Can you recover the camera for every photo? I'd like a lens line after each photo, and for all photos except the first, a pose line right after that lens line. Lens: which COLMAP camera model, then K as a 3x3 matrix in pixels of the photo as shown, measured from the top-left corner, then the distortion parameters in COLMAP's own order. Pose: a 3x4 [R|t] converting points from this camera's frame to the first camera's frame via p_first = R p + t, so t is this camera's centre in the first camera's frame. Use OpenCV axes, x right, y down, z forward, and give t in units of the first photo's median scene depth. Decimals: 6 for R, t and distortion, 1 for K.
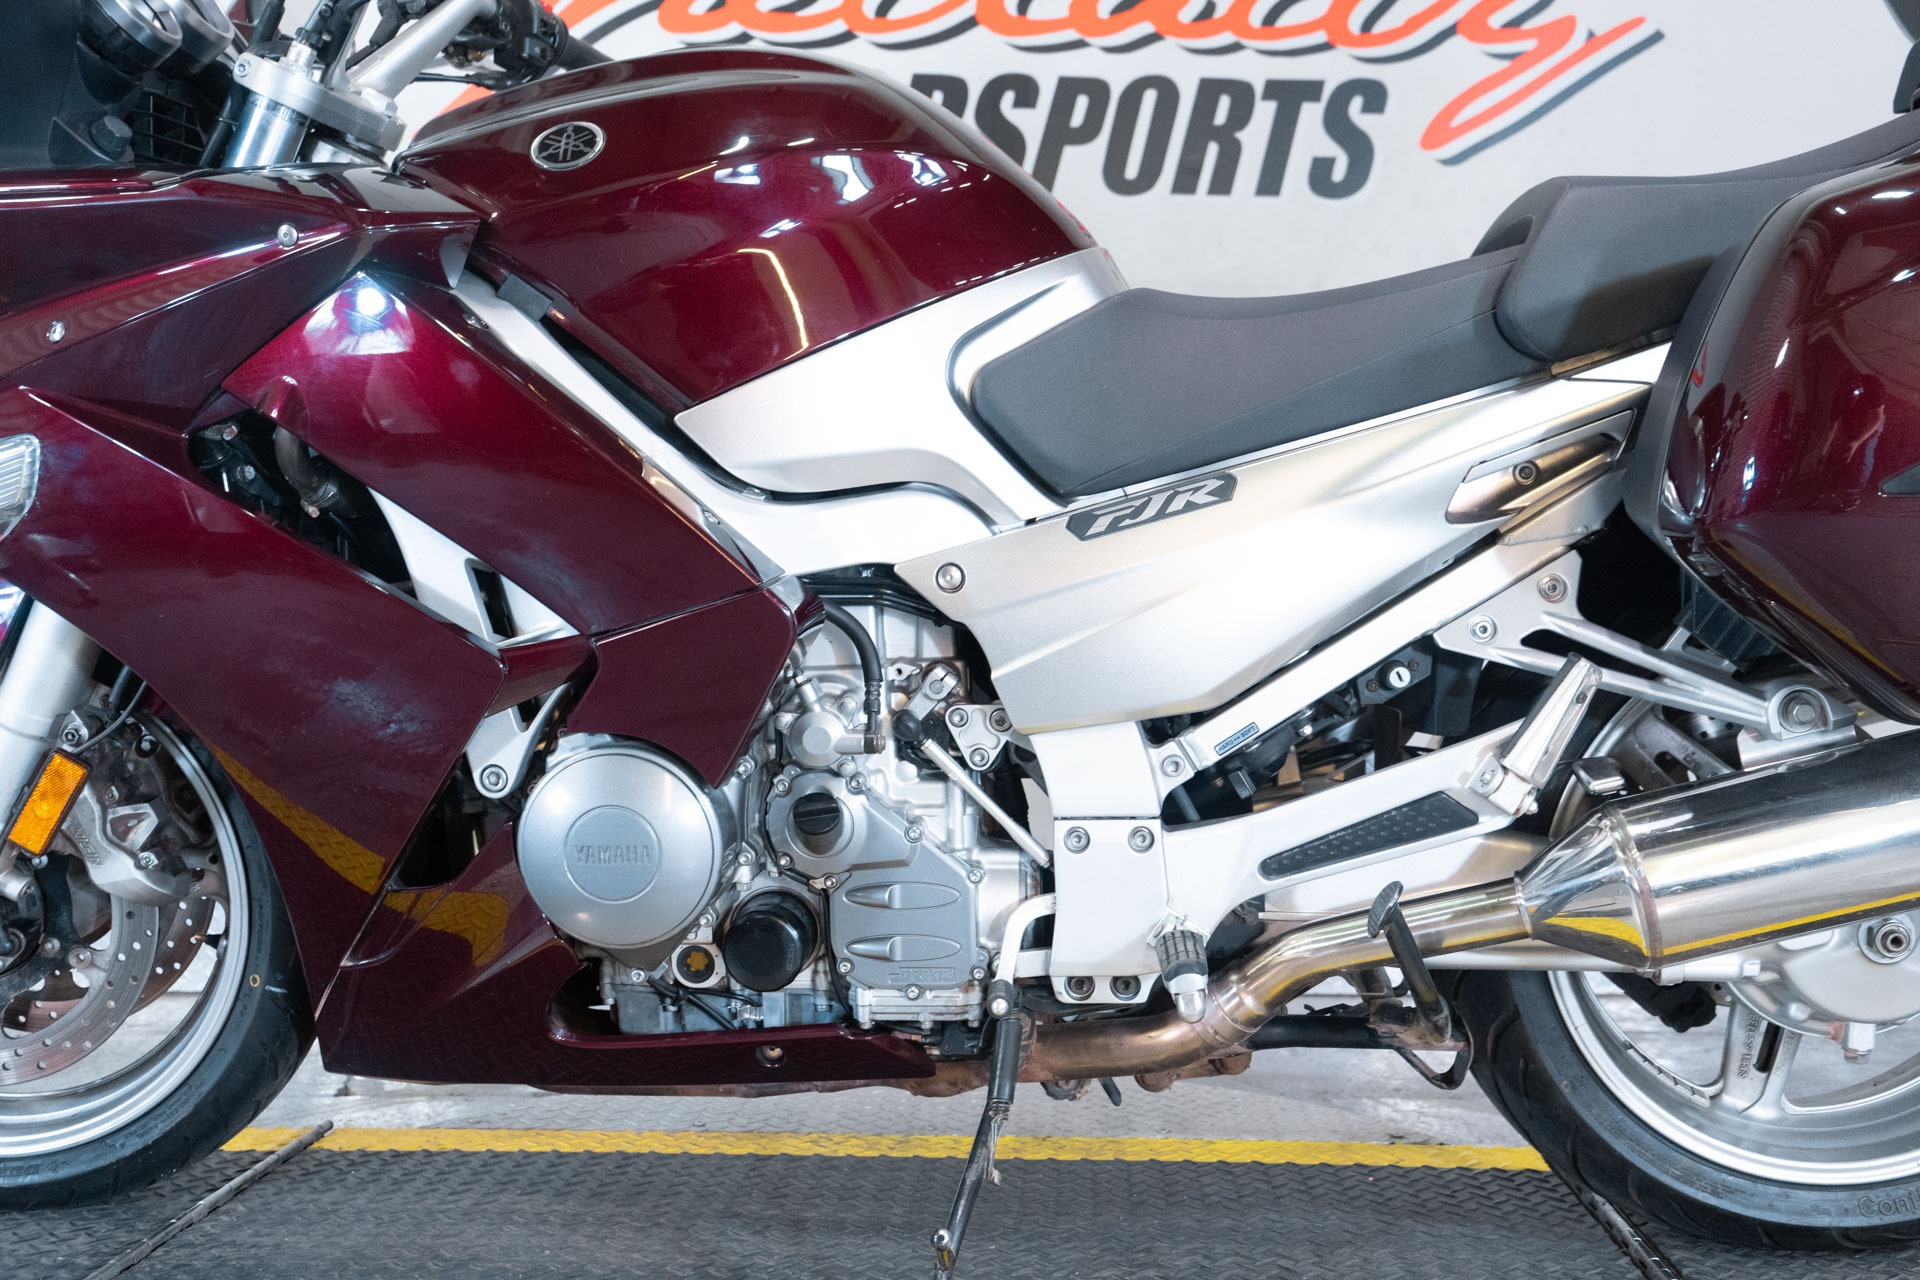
lens RADIAL K [[1923.1, 0, 960.0], [0, 1923.1, 640.0], [0, 0, 1]] dist [0.000826, 0.019179]
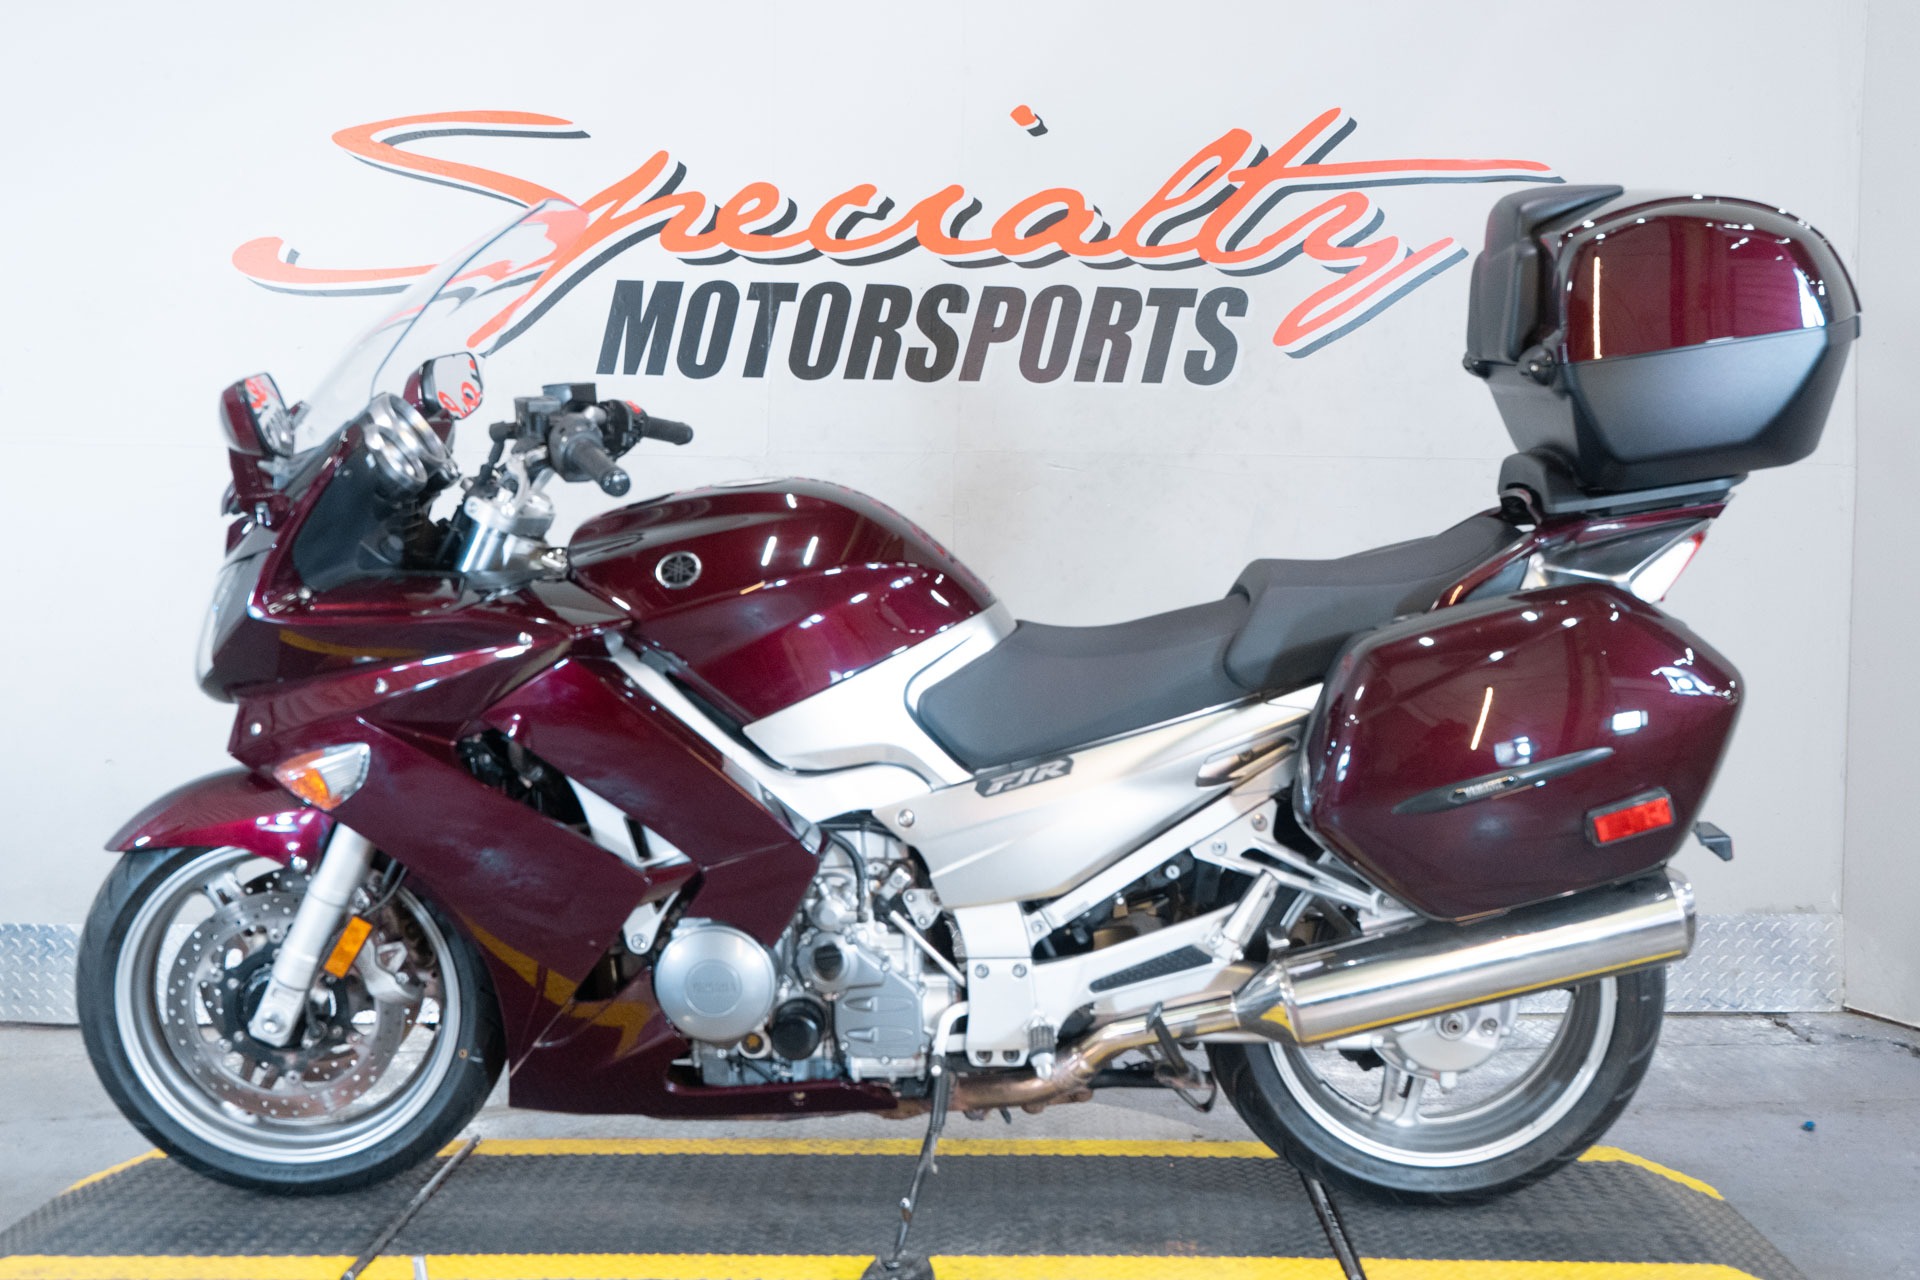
lens RADIAL K [[2136.2, 0, 960.0], [0, 2136.2, 640.0], [0, 0, 1]] dist [0.002832, 0.019694]
pose [[0.999605, -0.006027, 0.027453, -0.007670], [0.005069, 0.999380, 0.034844, -0.243584], [-0.027646, -0.034691, 0.999016, -0.835670]]
